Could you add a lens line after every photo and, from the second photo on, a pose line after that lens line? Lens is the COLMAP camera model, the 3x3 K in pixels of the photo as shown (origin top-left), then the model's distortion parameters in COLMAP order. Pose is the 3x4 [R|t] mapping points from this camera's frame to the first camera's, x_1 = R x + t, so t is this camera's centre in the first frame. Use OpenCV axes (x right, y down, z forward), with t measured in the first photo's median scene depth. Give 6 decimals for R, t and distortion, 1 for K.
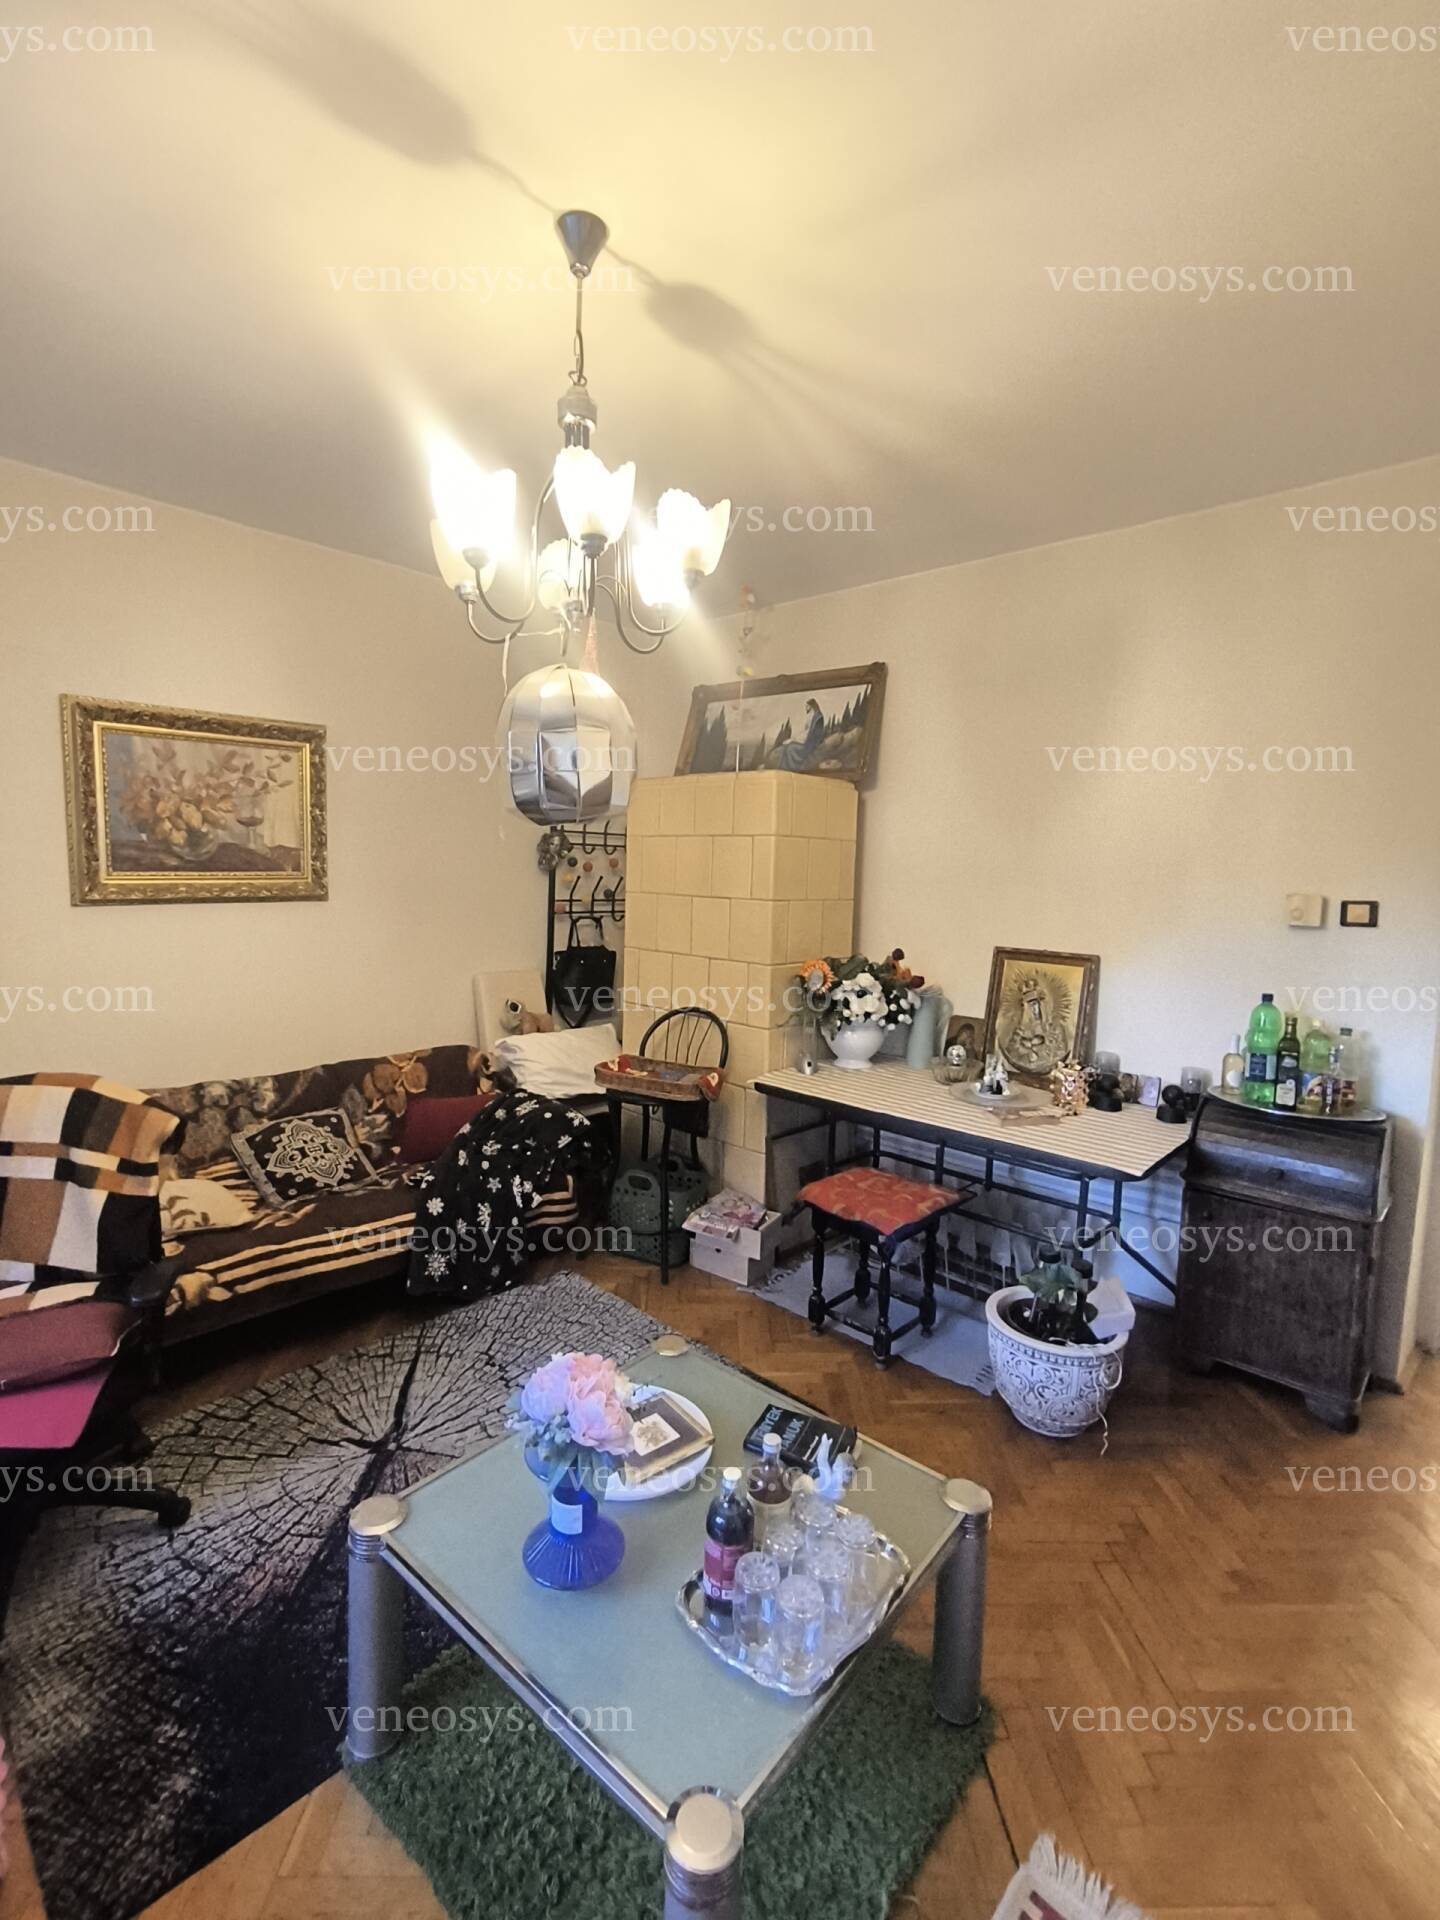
lens RADIAL K [[879.1, 0, 717.2], [0, 879.1, 945.7], [0, 0, 1]] dist [-0.057563, 0.046021]
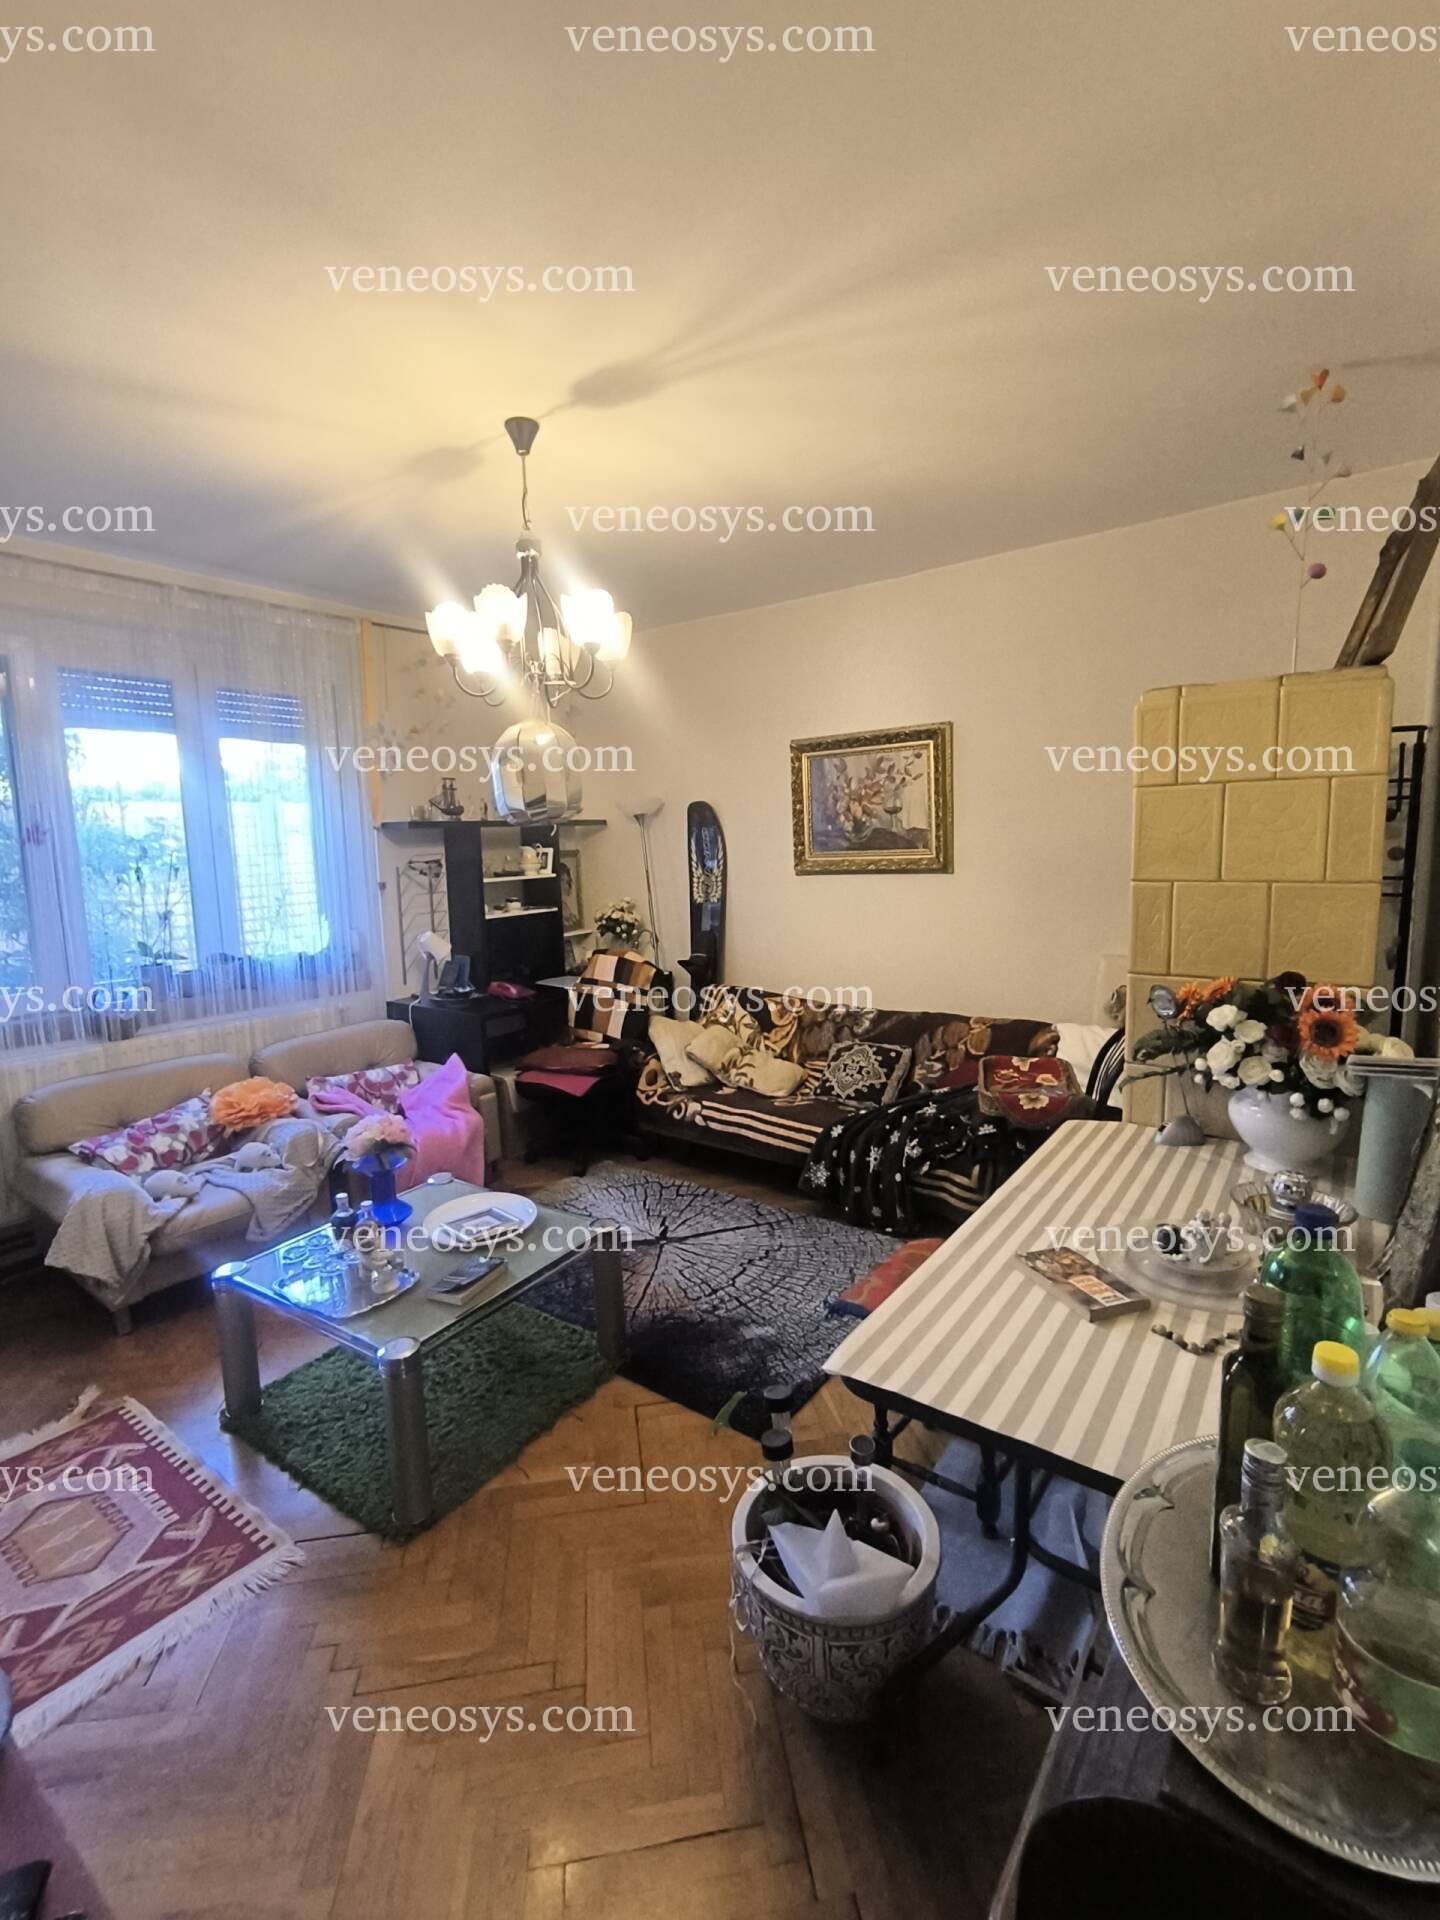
lens RADIAL K [[879.1, 0, 717.2], [0, 879.1, 945.7], [0, 0, 1]] dist [-0.057563, 0.046021]
pose [[0.112246, 0.091393, -0.989469, 0.774153], [-0.054480, 0.994830, 0.085708, -0.044521], [0.992186, 0.044286, 0.116644, 0.645396]]
